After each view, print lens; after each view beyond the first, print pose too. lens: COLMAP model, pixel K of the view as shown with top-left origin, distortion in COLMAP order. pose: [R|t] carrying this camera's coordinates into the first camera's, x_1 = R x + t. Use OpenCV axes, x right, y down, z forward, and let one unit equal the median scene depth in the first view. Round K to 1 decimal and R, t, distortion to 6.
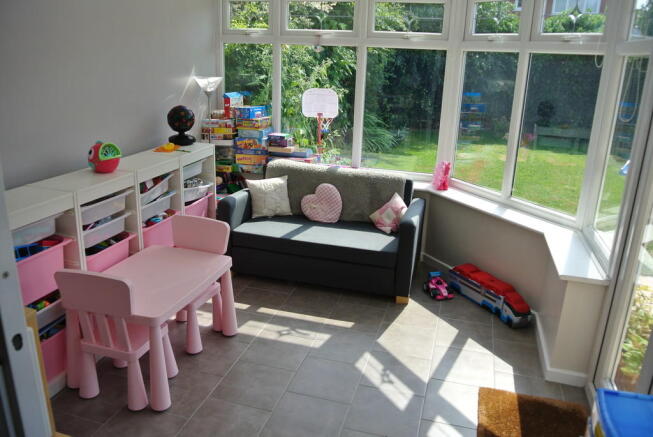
lens RADIAL K [[519.3, 0, 326.3], [0, 519.3, 219.6], [0, 0, 1]] dist [-0.084425, 0.010333]
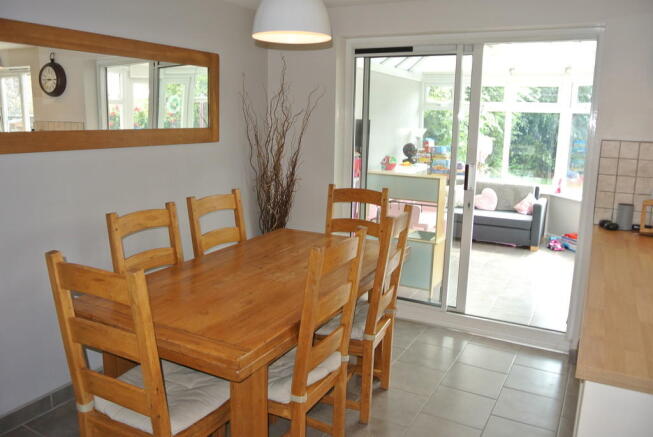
lens RADIAL K [[519.3, 0, 326.4], [0, 519.3, 219.0], [0, 0, 1]] dist [-0.084425, 0.010333]
pose [[0.976726, 0.024066, -0.213136, -0.152813], [-0.049693, 0.992039, -0.115711, 0.248926], [0.208654, 0.123610, 0.970146, -0.745119]]
